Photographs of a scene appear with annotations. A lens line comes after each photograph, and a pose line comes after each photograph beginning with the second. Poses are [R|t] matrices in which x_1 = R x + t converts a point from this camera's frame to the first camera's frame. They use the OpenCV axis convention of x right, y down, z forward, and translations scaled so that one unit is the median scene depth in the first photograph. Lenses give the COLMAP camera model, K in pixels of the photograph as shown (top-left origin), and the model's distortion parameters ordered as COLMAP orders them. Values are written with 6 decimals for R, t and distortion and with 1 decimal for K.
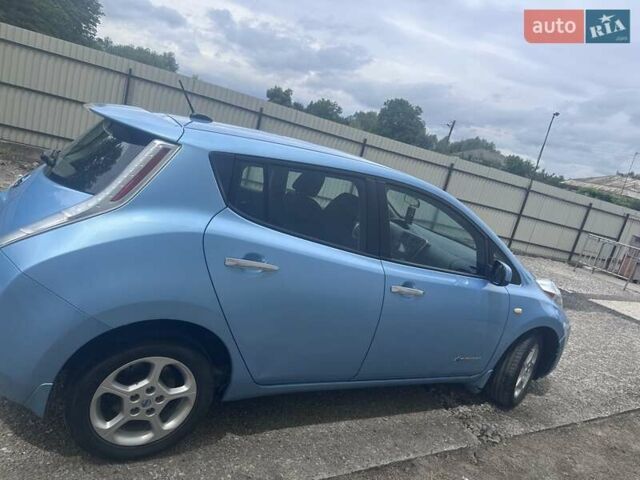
lens RADIAL K [[456.3, 0, 320.0], [0, 456.3, 240.0], [0, 0, 1]] dist [0.048528, -0.063398]
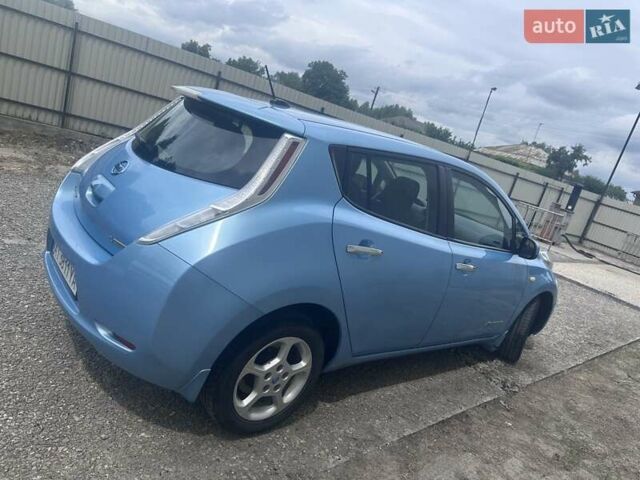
lens RADIAL K [[455.2, 0, 320.0], [0, 455.2, 240.0], [0, 0, 1]] dist [0.056990, -0.086187]
pose [[0.984993, -0.017071, 0.171746, -0.300027], [0.003481, 0.996859, 0.079121, -0.038218], [-0.172557, -0.077335, 0.981959, -0.030020]]
